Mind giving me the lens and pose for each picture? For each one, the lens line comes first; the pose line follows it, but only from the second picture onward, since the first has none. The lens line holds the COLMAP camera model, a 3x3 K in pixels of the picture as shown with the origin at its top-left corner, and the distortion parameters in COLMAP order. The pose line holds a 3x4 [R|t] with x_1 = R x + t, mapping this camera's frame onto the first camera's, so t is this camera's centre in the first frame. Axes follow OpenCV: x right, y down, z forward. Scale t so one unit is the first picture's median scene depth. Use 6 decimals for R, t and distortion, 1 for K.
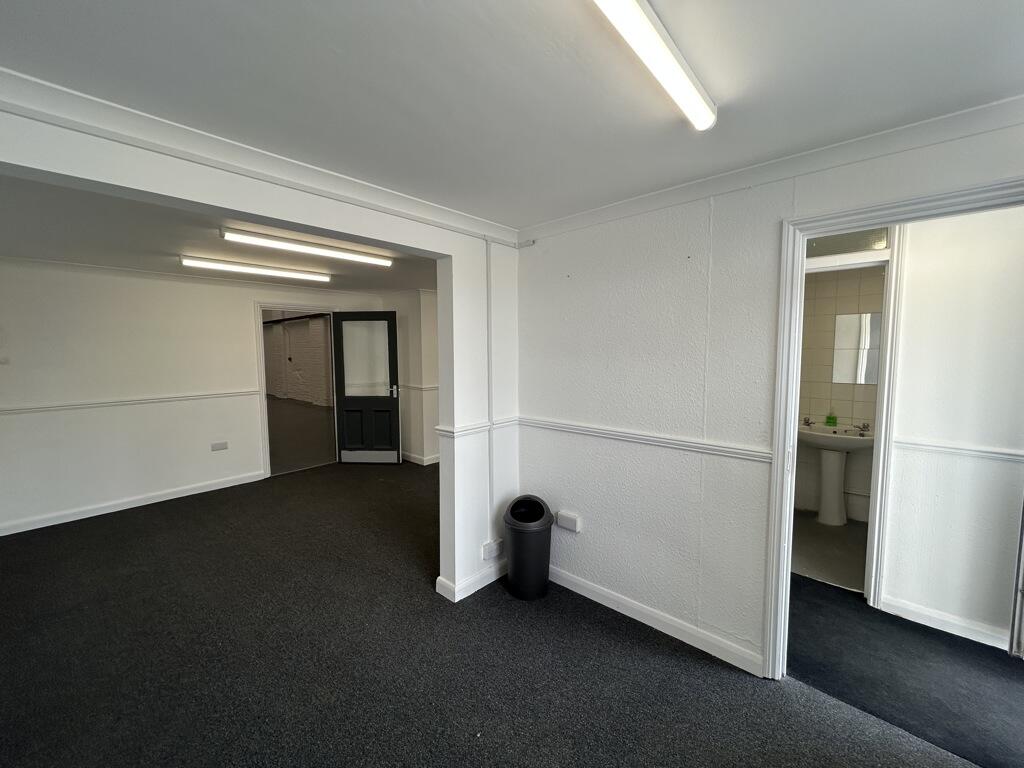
lens RADIAL K [[415.2, 0, 507.6], [0, 415.2, 380.2], [0, 0, 1]] dist [-0.004212, 0.000094]
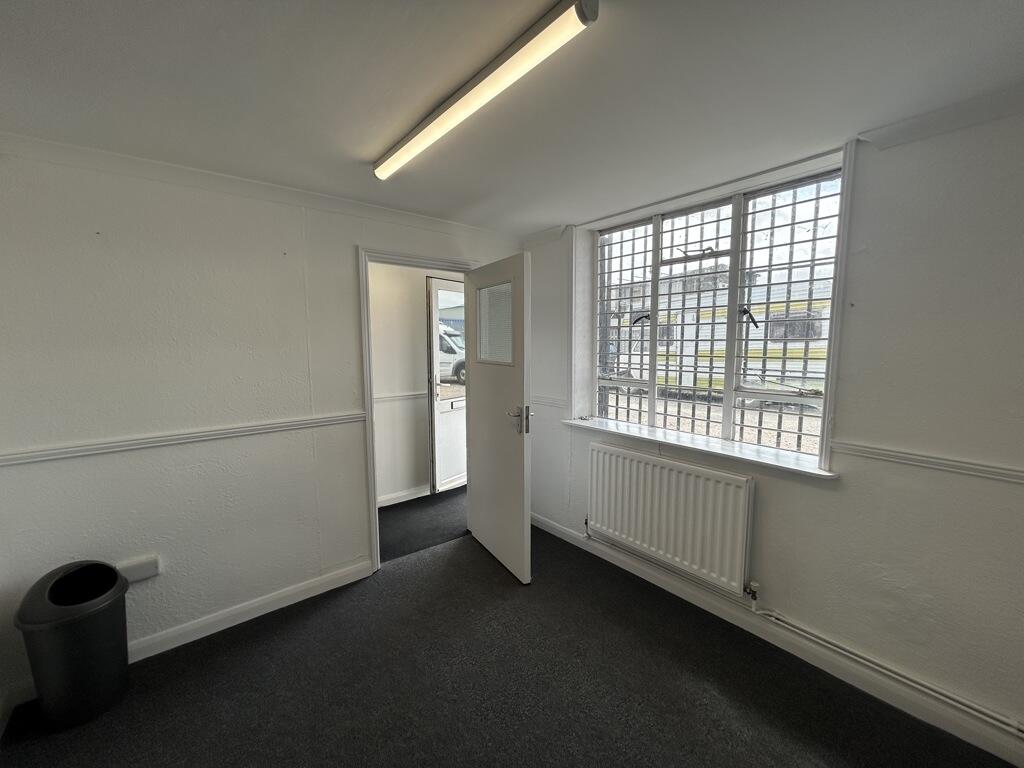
lens RADIAL K [[415.2, 0, 513.6], [0, 415.2, 380.7], [0, 0, 1]] dist [-0.004212, 0.000094]
pose [[0.135477, -0.096173, 0.986102, -0.603949], [0.078067, 0.993220, 0.086142, -0.012157], [-0.987700, 0.065312, 0.142067, 0.272683]]
